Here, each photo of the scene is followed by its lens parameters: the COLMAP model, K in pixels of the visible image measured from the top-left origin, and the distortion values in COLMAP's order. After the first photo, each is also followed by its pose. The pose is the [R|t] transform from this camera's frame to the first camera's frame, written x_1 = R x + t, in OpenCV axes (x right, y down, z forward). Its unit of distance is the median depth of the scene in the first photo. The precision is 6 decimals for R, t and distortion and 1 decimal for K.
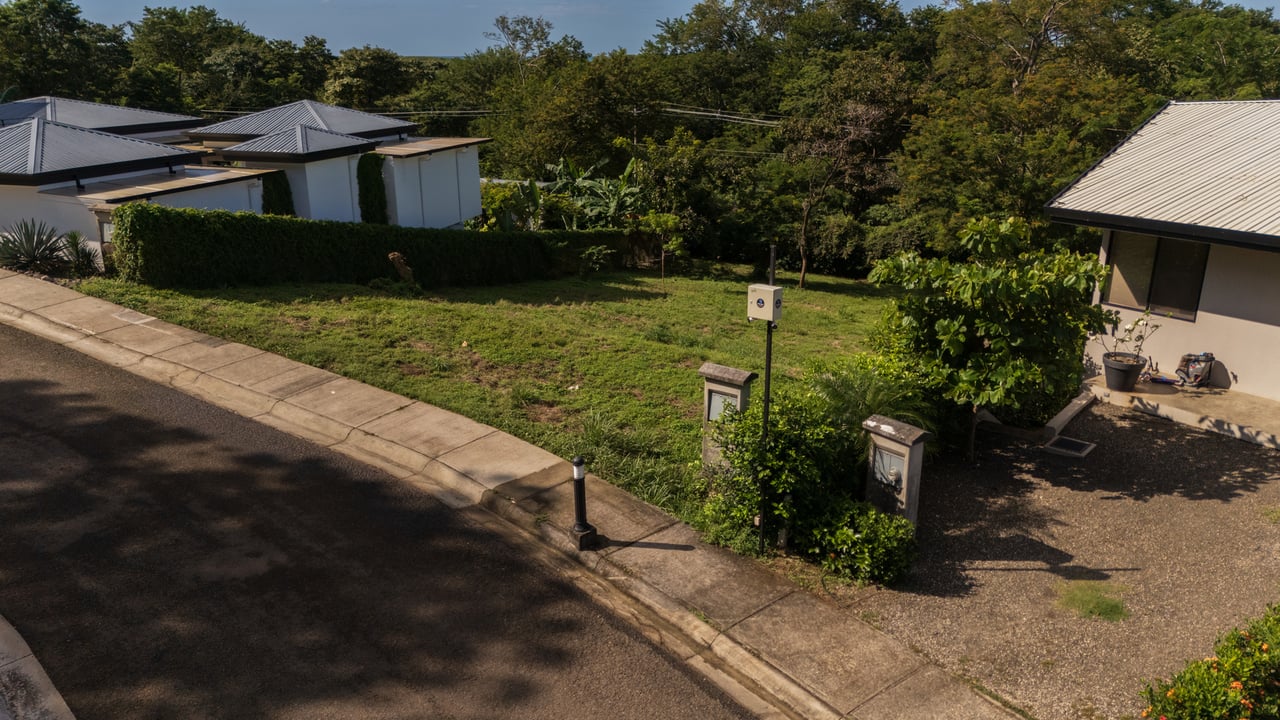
lens RADIAL K [[939.4, 0, 644.7], [0, 939.4, 361.5], [0, 0, 1]] dist [0.068478, -0.068186]
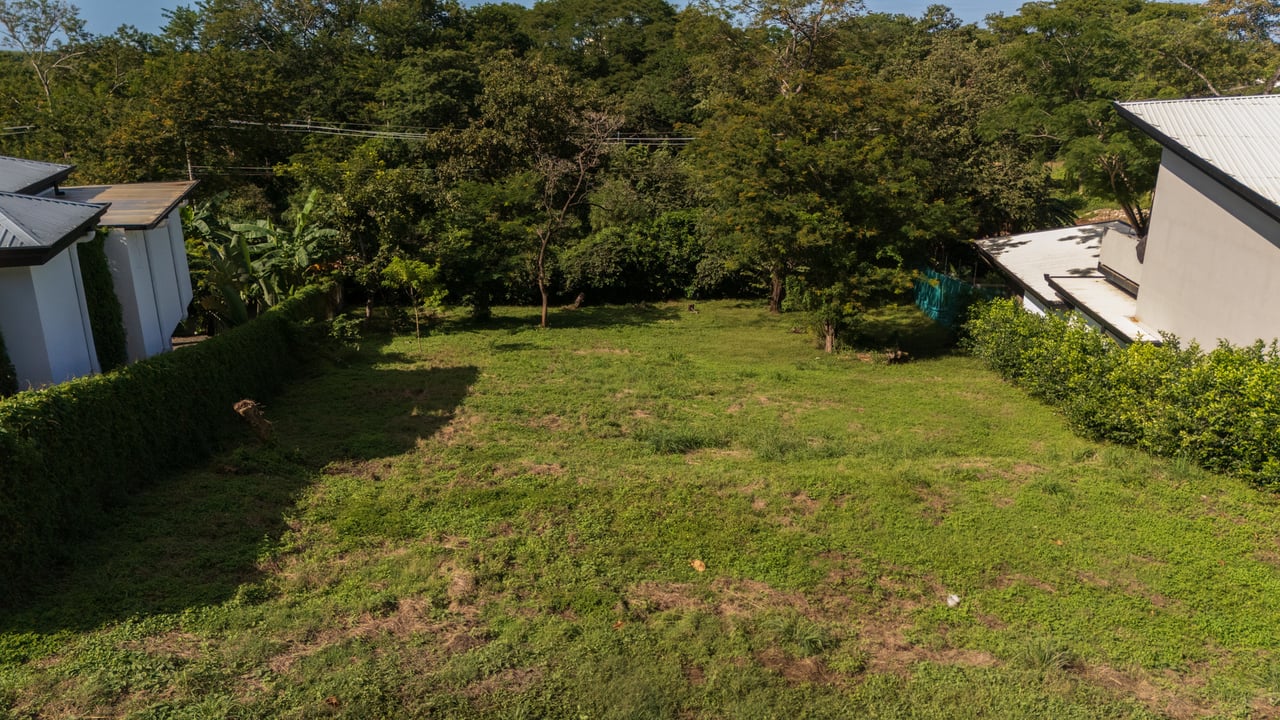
lens RADIAL K [[939.4, 0, 644.7], [0, 939.4, 361.5], [0, 0, 1]] dist [0.068478, -0.068186]
pose [[0.826369, -0.175884, 0.534958, -0.190132], [0.176239, 0.983028, 0.050959, -0.064674], [-0.534841, 0.052170, 0.843341, 0.202728]]
